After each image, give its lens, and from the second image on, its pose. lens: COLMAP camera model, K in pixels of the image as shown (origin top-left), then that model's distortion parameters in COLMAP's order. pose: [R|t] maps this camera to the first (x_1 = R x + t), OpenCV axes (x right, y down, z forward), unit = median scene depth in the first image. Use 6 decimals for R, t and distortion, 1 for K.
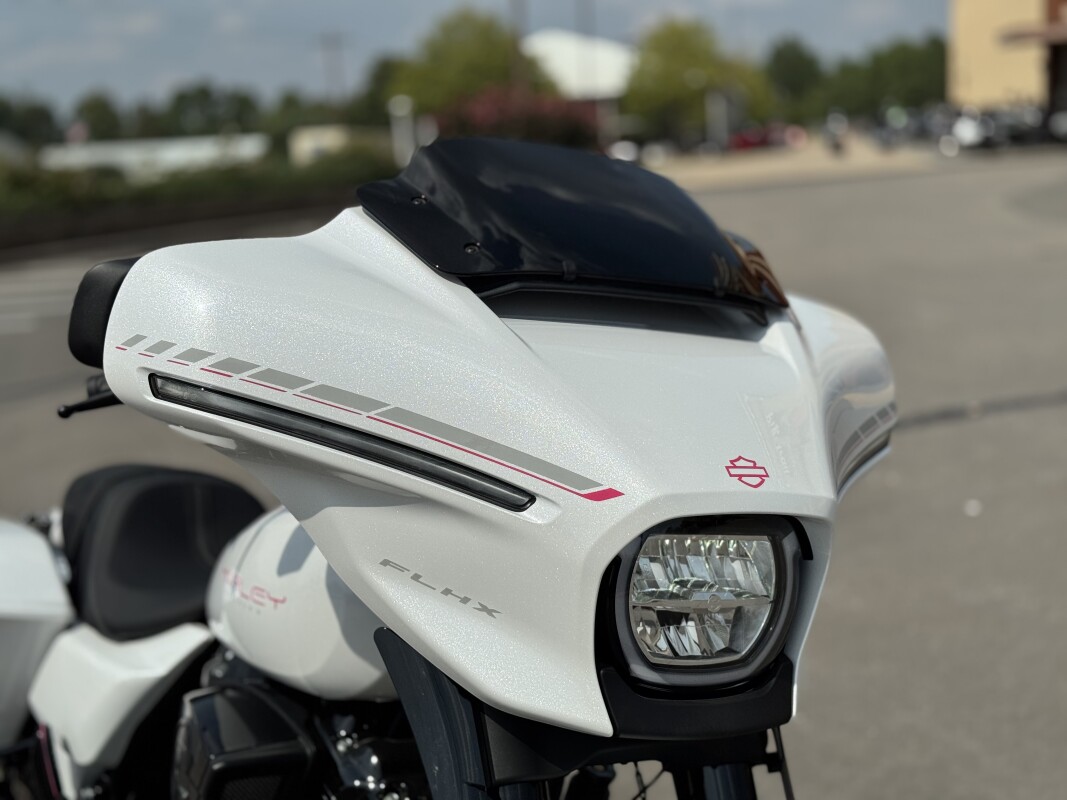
lens RADIAL K [[1471.4, 0, 536.9], [0, 1471.4, 400.0], [0, 0, 1]] dist [0.112129, 0.000000]
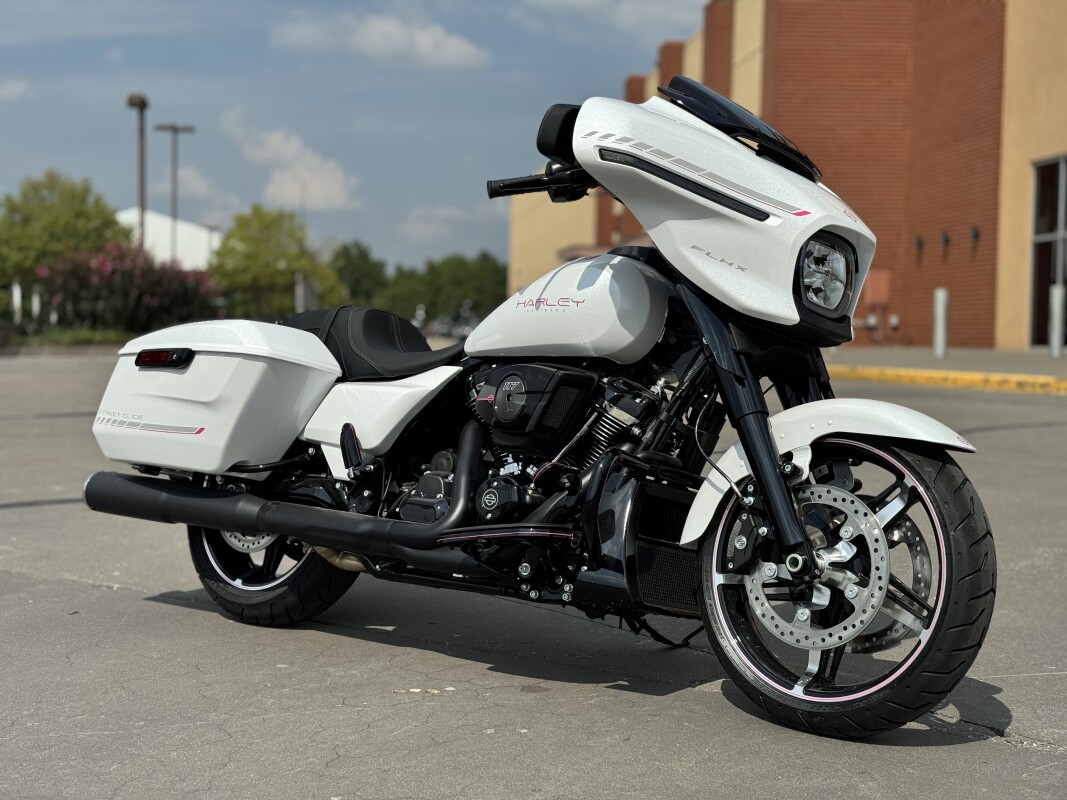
lens RADIAL K [[1471.4, 0, 528.9], [0, 1471.4, 396.1], [0, 0, 1]] dist [0.112129, 0.000000]
pose [[0.951392, 0.059076, 0.302264, -0.963417], [-0.016283, 0.989706, -0.142183, 0.631095], [-0.307552, 0.130350, 0.942561, -0.930110]]
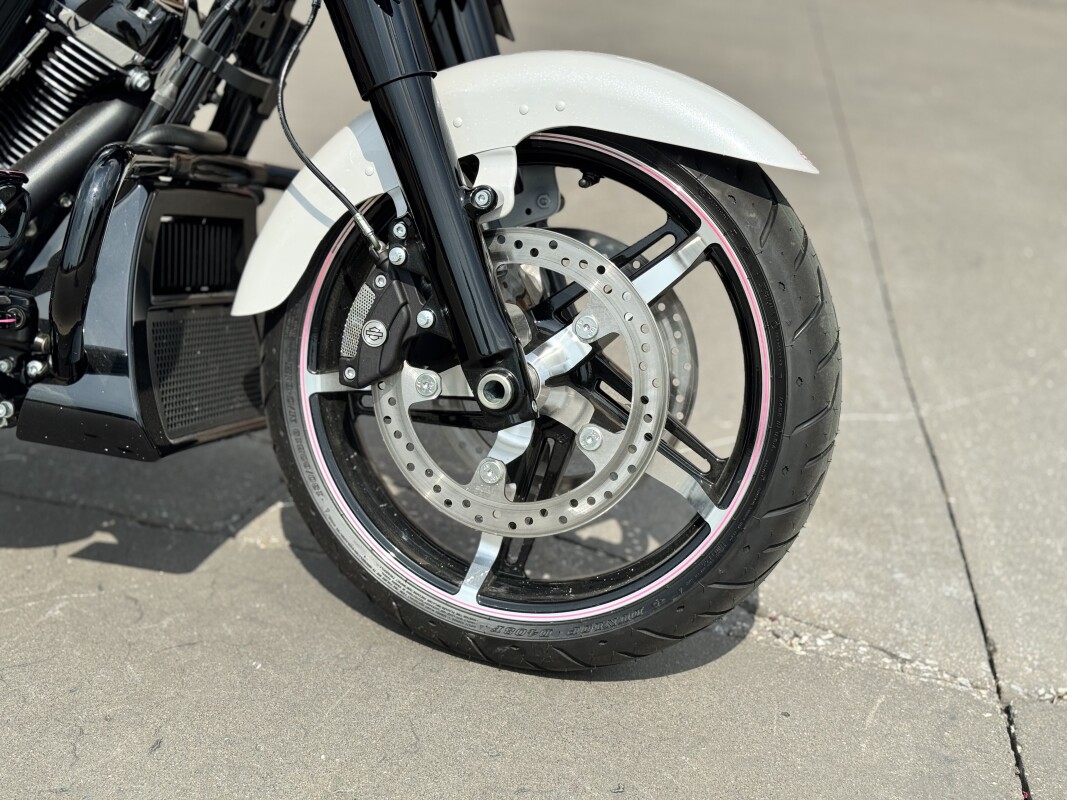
lens RADIAL K [[1471.4, 0, 533.5], [0, 1471.4, 402.7], [0, 0, 1]] dist [0.112129, 0.000000]
pose [[0.732973, -0.094492, 0.673663, -0.668944], [-0.040175, 0.982564, 0.181532, 0.382155], [-0.679070, -0.160122, 0.716397, 0.137482]]
